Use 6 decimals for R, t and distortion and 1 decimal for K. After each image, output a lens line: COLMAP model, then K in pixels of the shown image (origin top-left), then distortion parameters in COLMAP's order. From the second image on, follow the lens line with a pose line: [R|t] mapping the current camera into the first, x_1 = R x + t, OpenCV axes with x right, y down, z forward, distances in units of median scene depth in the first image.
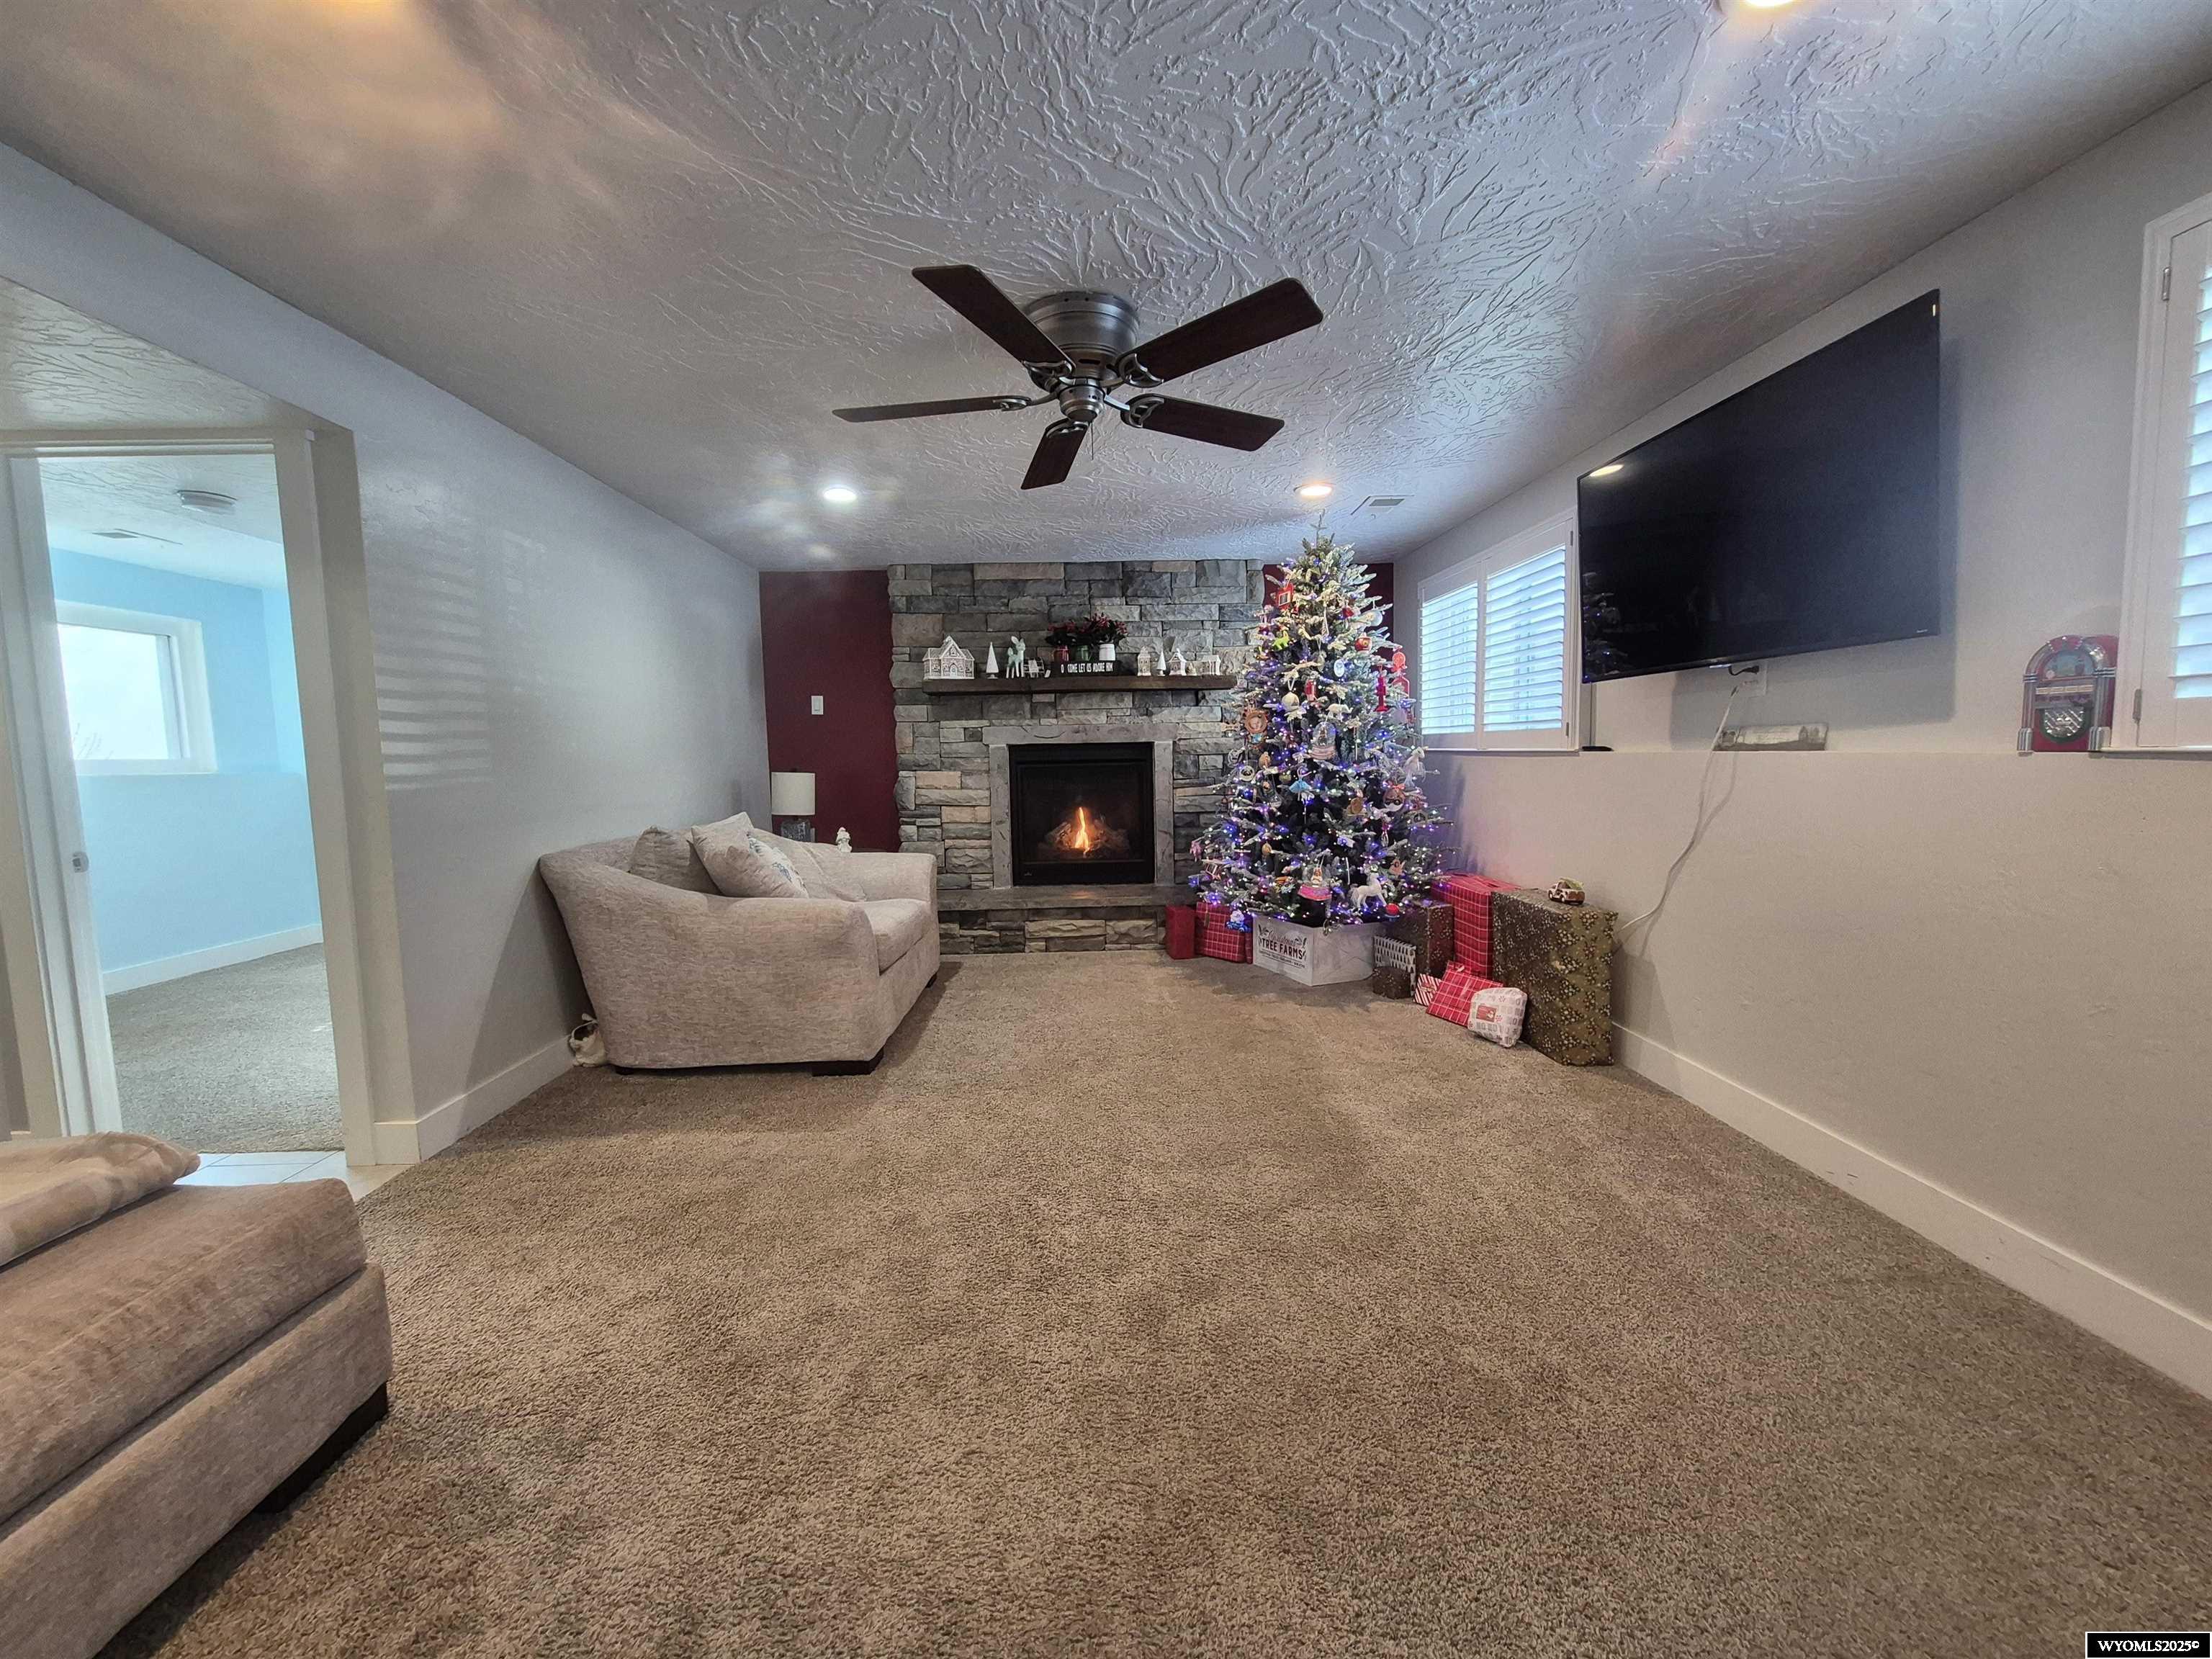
lens RADIAL K [[869.9, 0, 1106.0], [0, 869.9, 829.5], [0, 0, 1]] dist [0.001028, 0.000202]
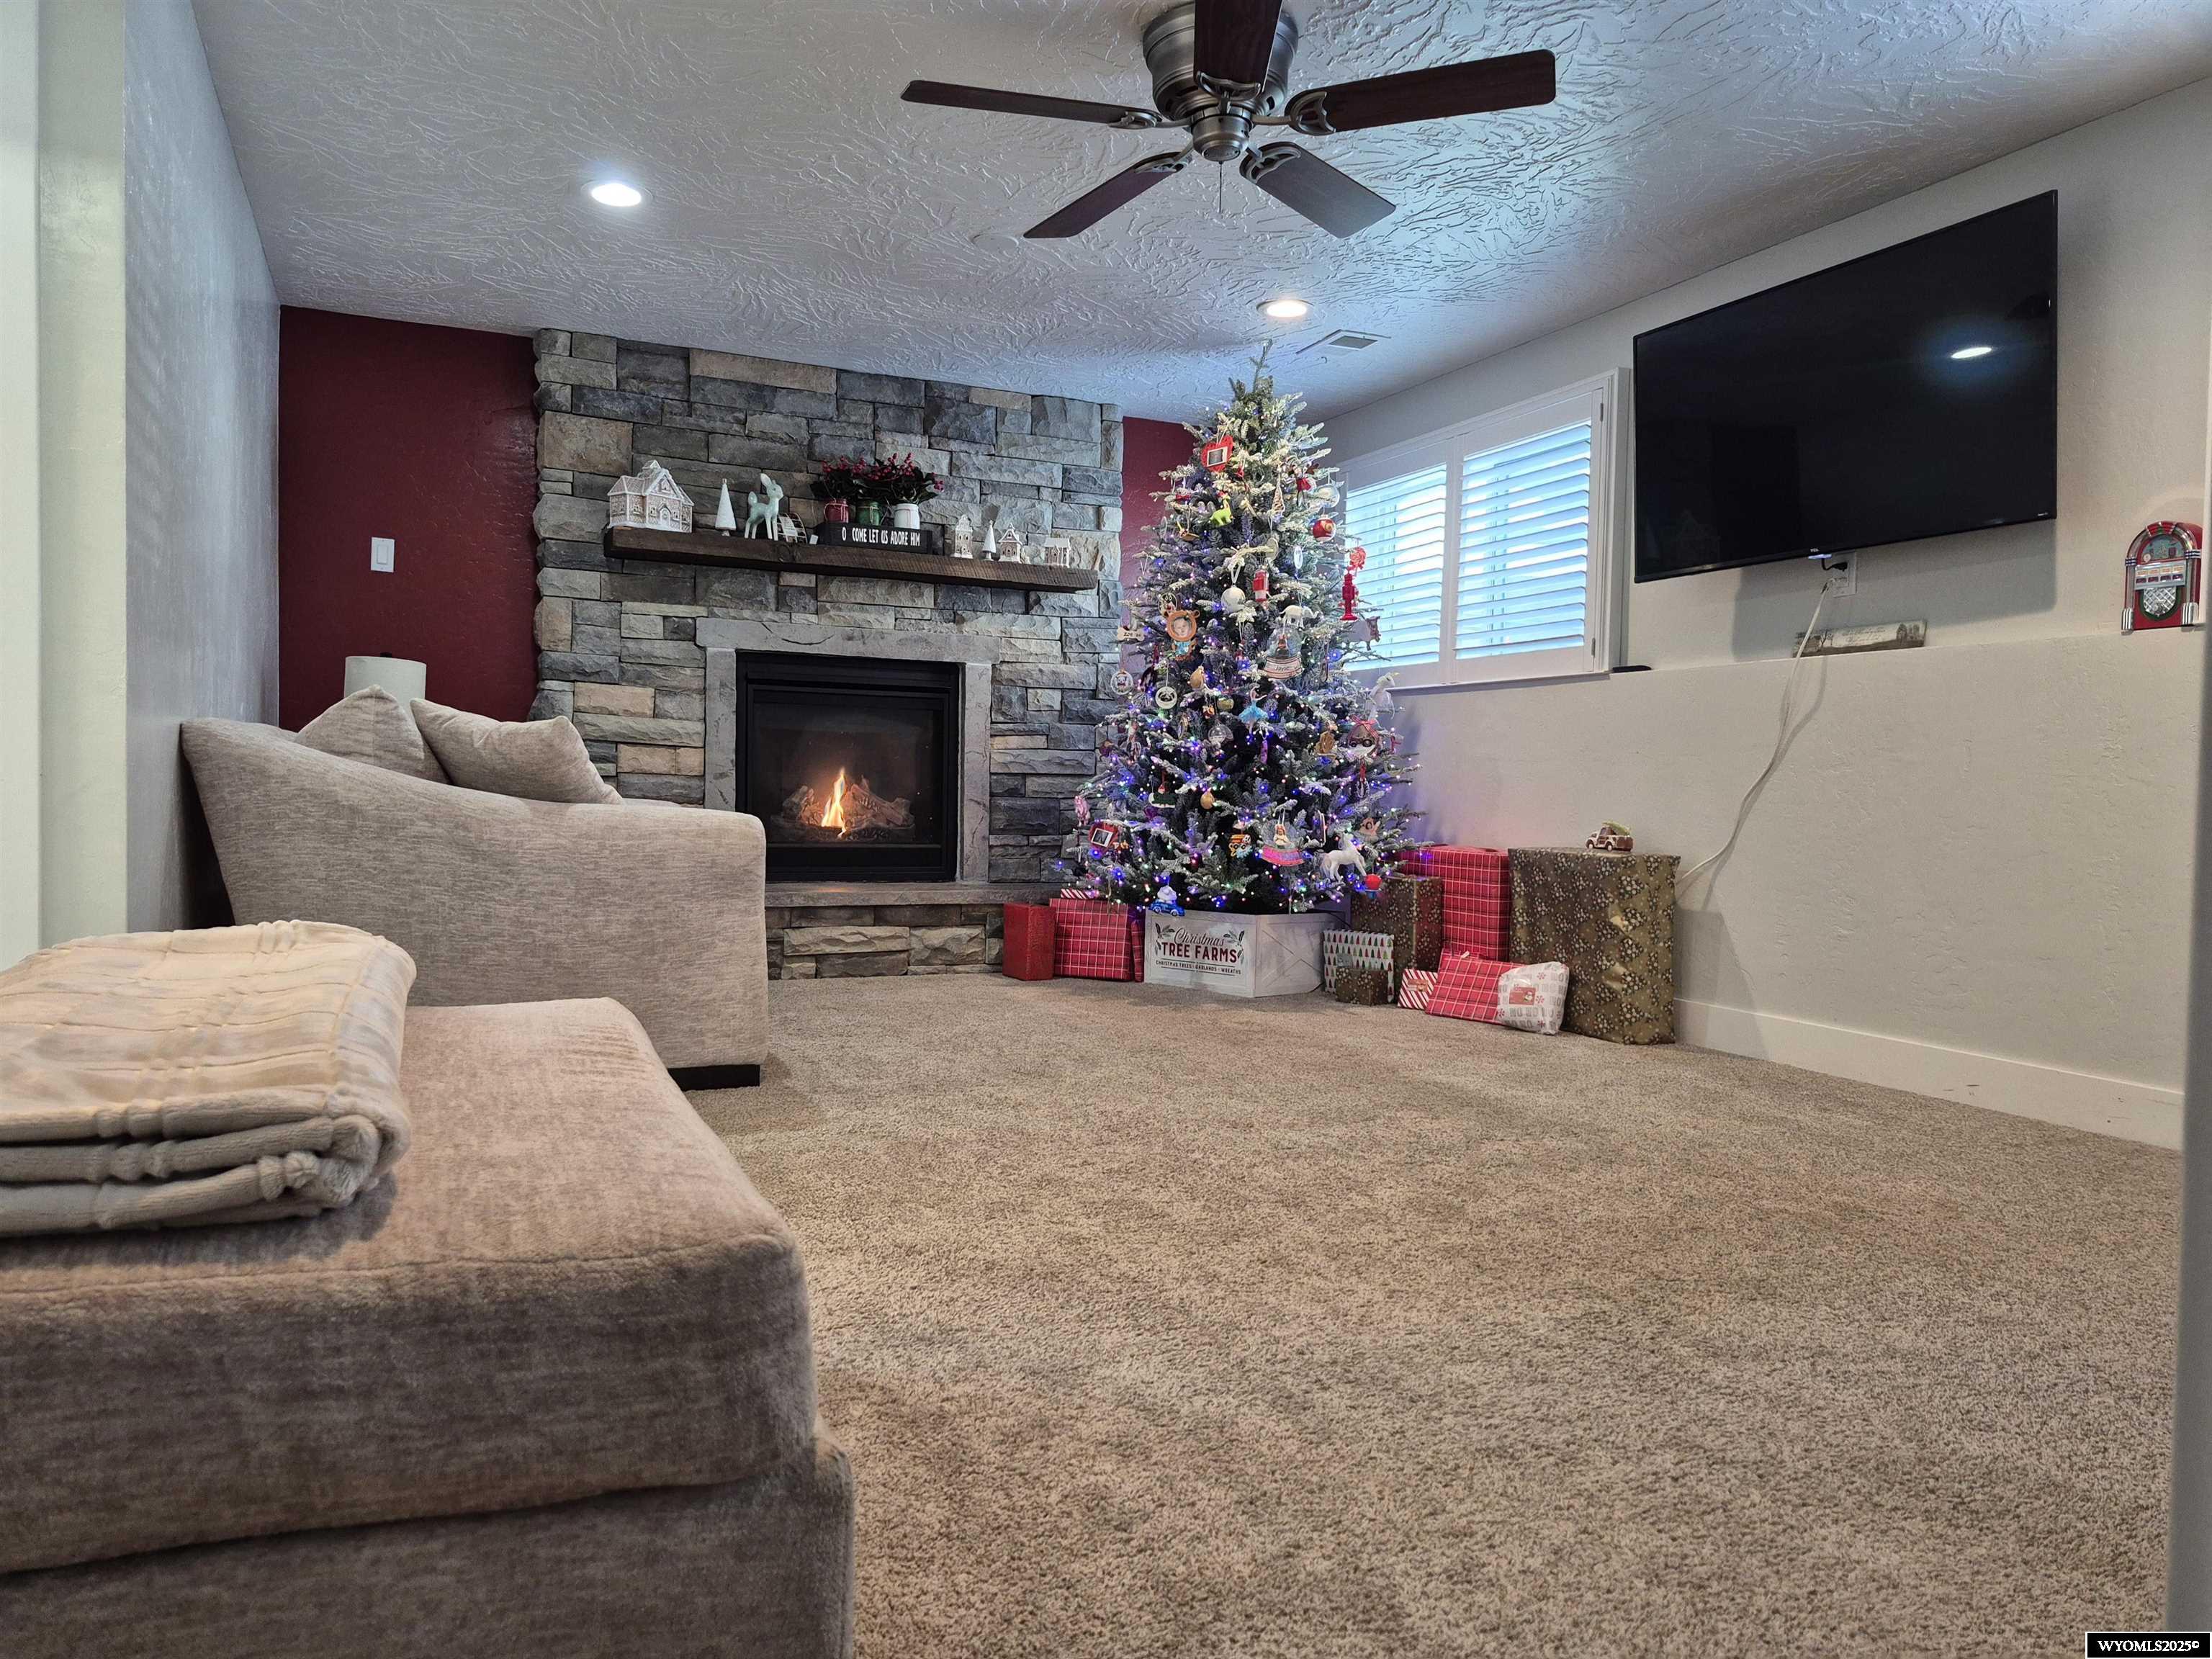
lens RADIAL K [[1520.0, 0, 1106.0], [0, 1520.0, 829.5], [0, 0, 1]] dist [0.139721, -0.189970]
pose [[0.928396, 0.027148, 0.370599, -0.308282], [-0.005644, 0.998243, -0.058988, 0.105238], [-0.371549, 0.052672, 0.926918, -0.108599]]
